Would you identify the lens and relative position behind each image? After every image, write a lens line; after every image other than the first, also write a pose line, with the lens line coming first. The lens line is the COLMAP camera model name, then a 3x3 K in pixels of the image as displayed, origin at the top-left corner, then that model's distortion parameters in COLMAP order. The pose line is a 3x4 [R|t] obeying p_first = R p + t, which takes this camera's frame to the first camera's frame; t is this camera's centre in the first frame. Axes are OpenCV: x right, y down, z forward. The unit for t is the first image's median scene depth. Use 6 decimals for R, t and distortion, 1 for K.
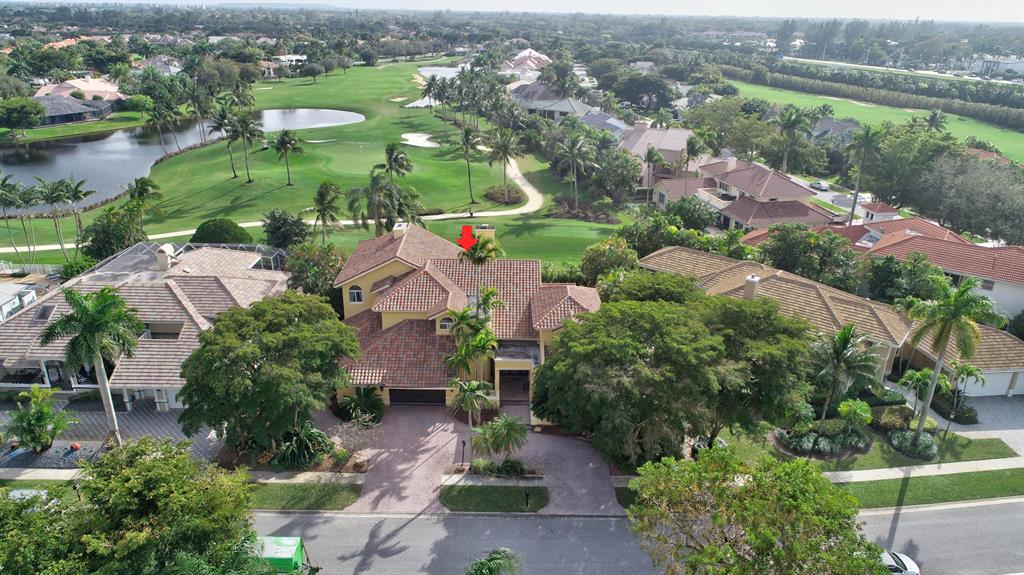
lens RADIAL K [[686.1, 0, 512.0], [0, 686.1, 287.5], [0, 0, 1]] dist [-0.000346, -0.003176]
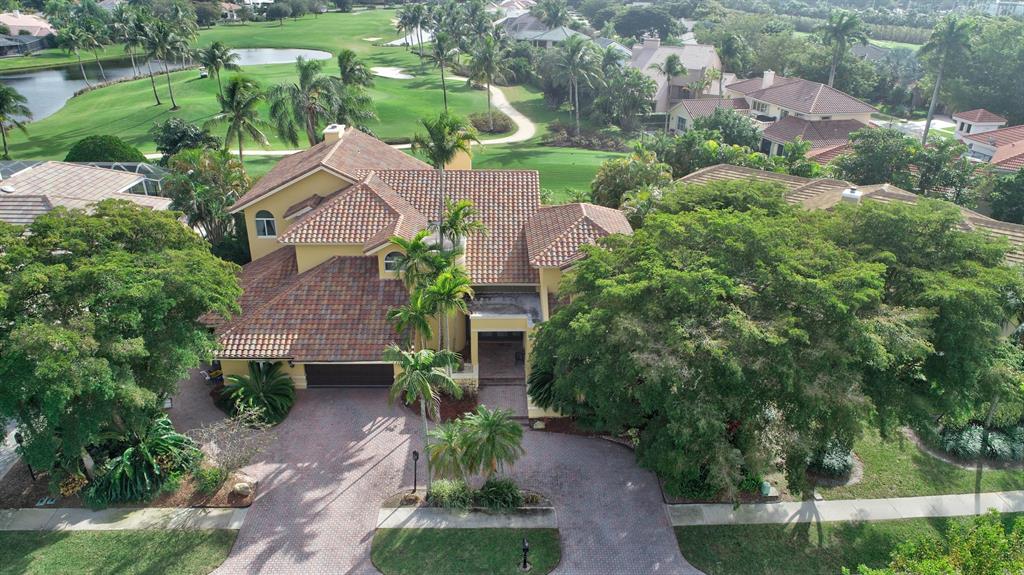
lens RADIAL K [[686.1, 0, 512.0], [0, 686.1, 287.5], [0, 0, 1]] dist [-0.000346, -0.003176]
pose [[0.999825, -0.011751, 0.014566, 0.004880], [0.011060, 0.998849, 0.046668, 0.050058], [-0.015098, -0.046499, 0.998804, 0.367742]]
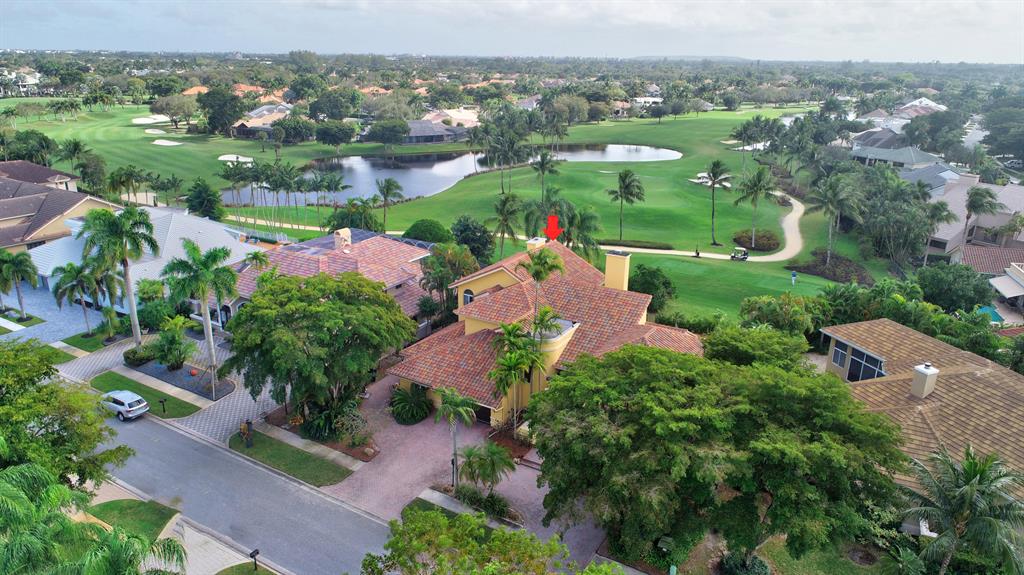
lens RADIAL K [[686.1, 0, 512.0], [0, 686.1, 287.5], [0, 0, 1]] dist [-0.000346, -0.003176]
pose [[0.852868, 0.158846, -0.497377, 0.366540], [-0.192184, 0.981226, -0.016173, -0.001987], [0.485470, 0.109382, 0.867384, 0.189166]]
